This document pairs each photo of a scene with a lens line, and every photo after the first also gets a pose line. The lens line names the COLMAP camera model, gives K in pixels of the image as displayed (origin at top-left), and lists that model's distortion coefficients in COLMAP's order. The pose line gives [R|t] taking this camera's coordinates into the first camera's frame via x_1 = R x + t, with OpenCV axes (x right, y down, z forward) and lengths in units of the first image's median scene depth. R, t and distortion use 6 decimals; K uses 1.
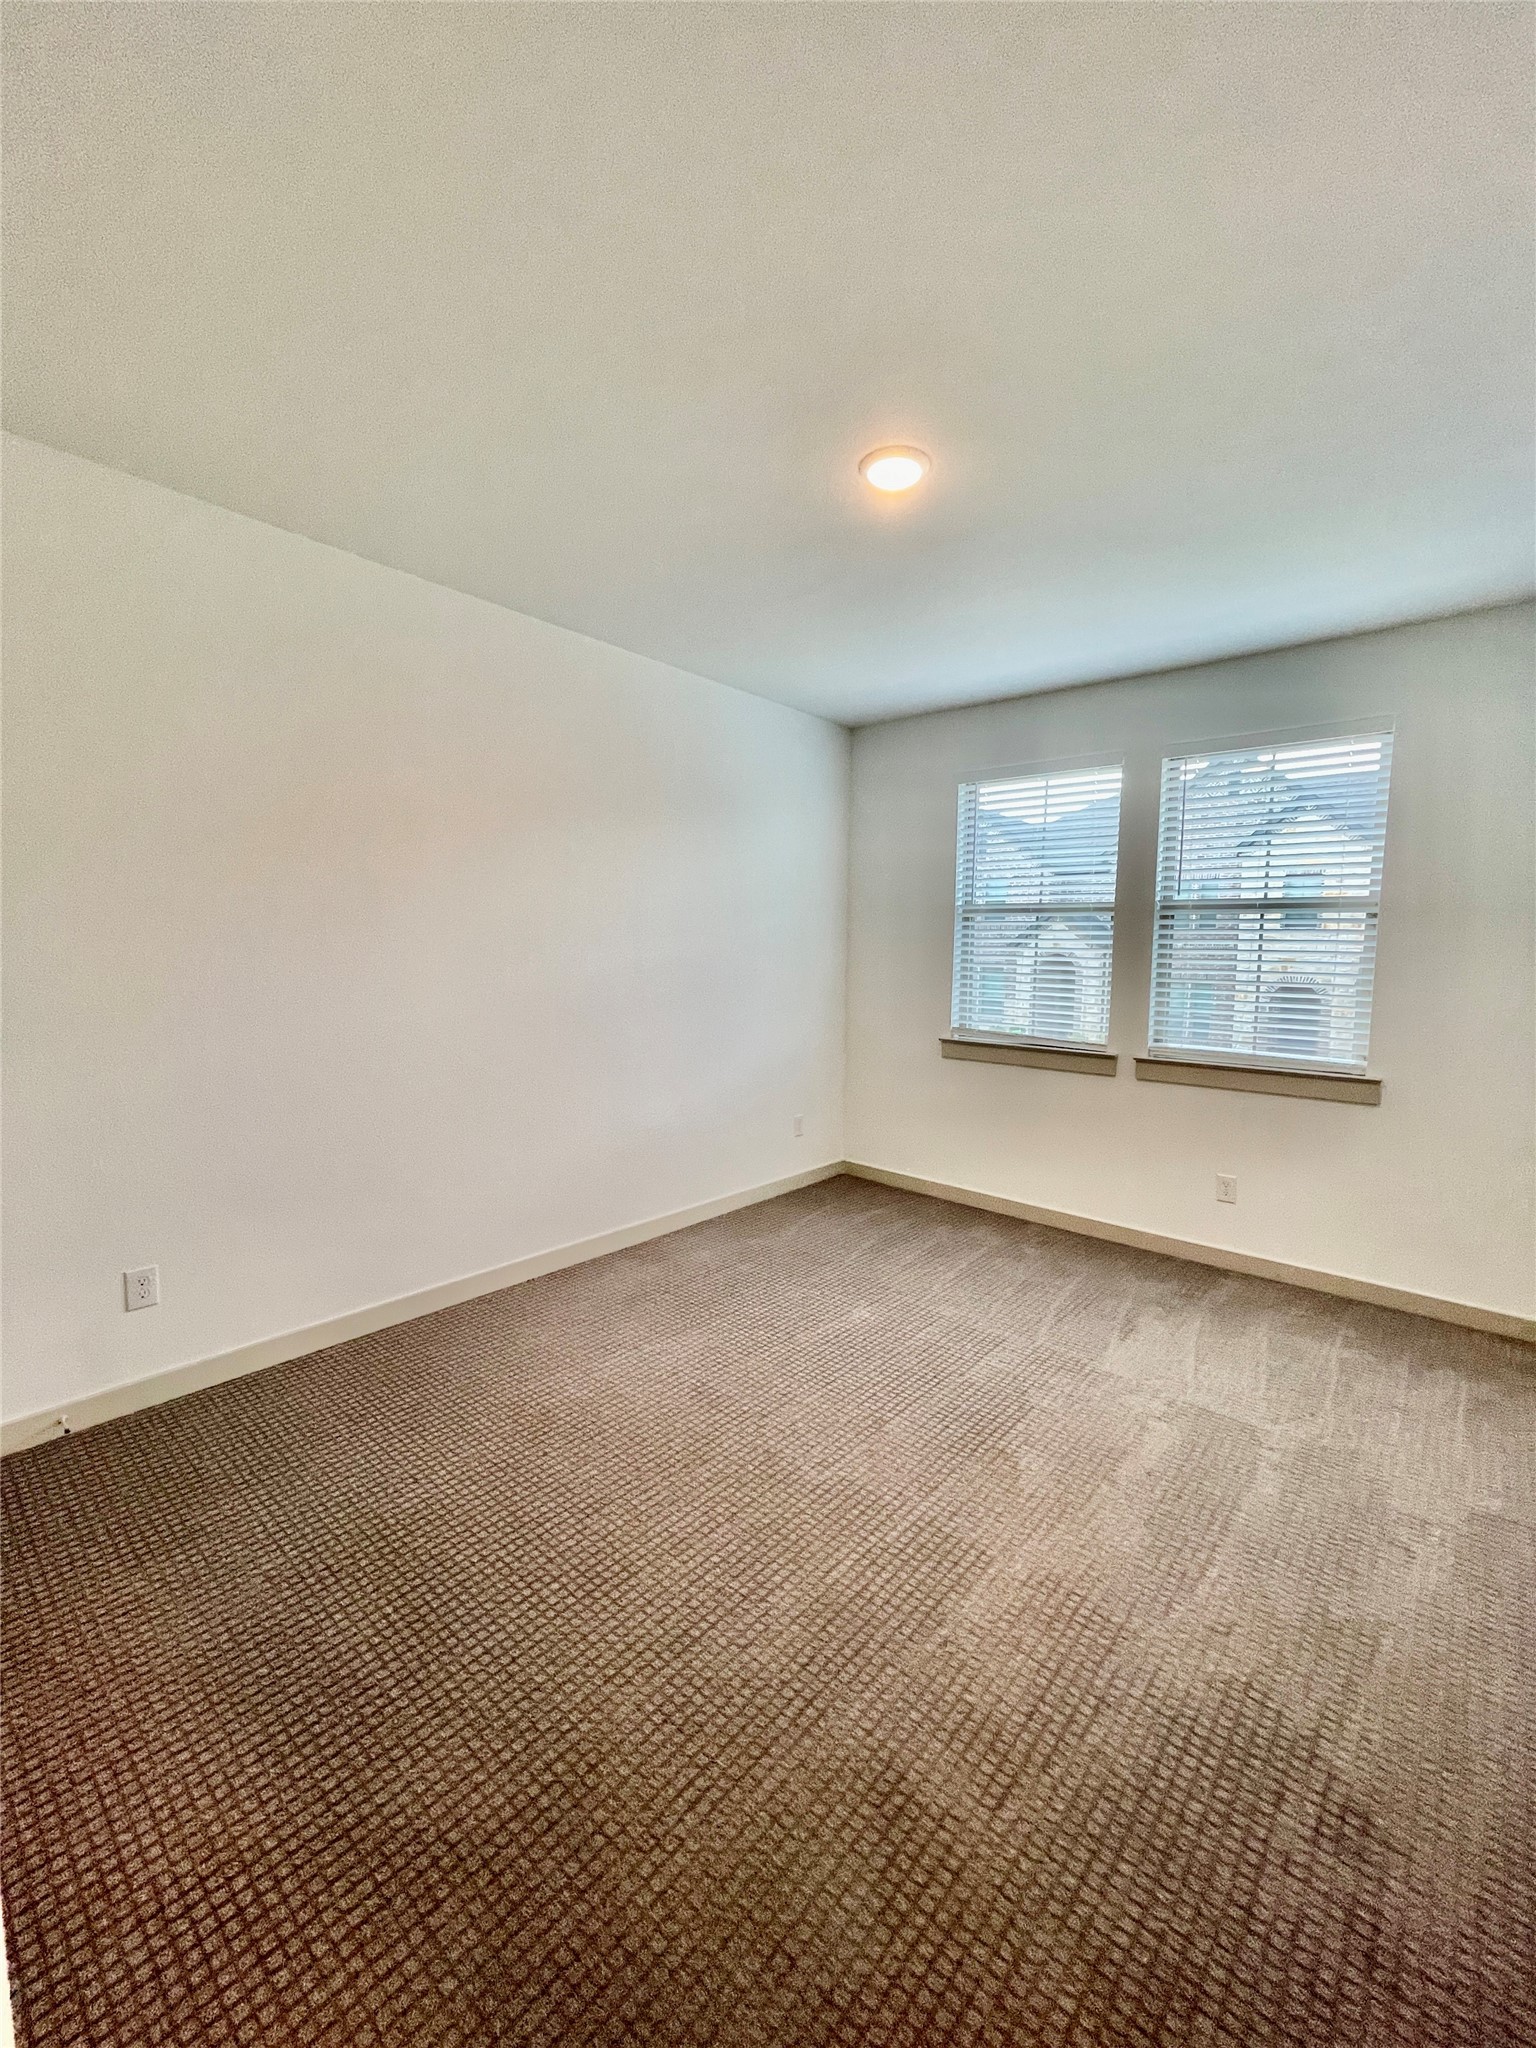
lens RADIAL K [[805.0, 0, 768.0], [0, 805.0, 1024.0], [0, 0, 1]] dist [-0.000684, -0.000049]
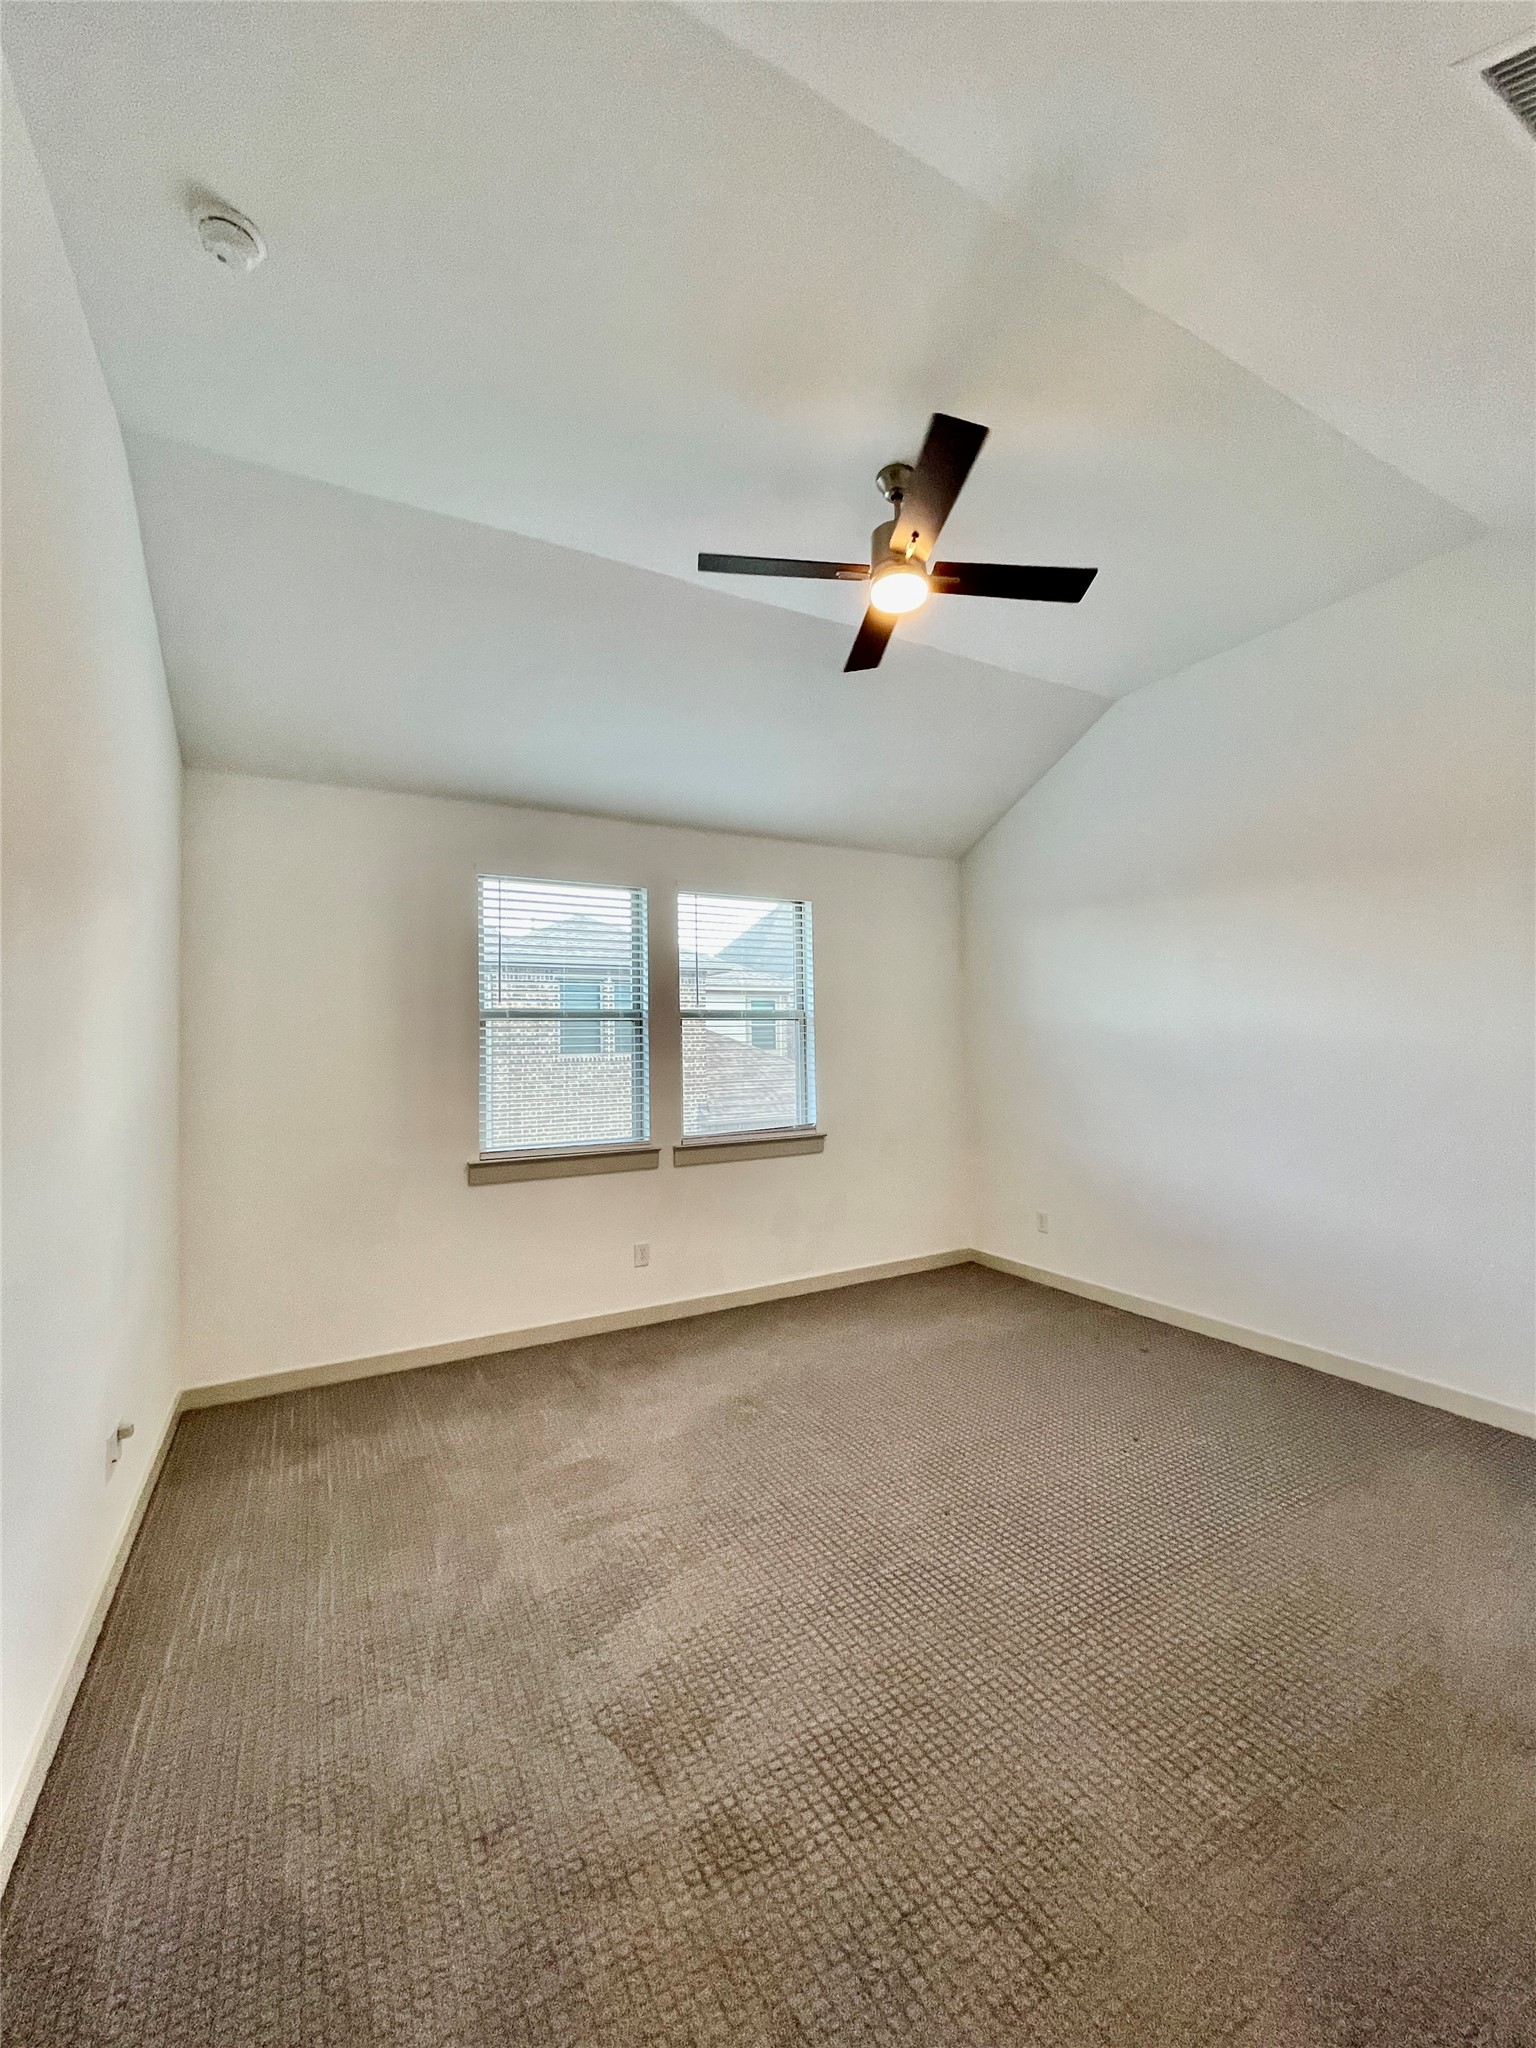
lens RADIAL K [[805.0, 0, 768.0], [0, 805.0, 1024.0], [0, 0, 1]] dist [-0.000684, -0.000049]
pose [[0.363360, 0.008019, 0.931614, -0.530346], [0.118246, 0.991479, -0.054654, -0.050101], [-0.924114, 0.130019, 0.359316, 0.454014]]
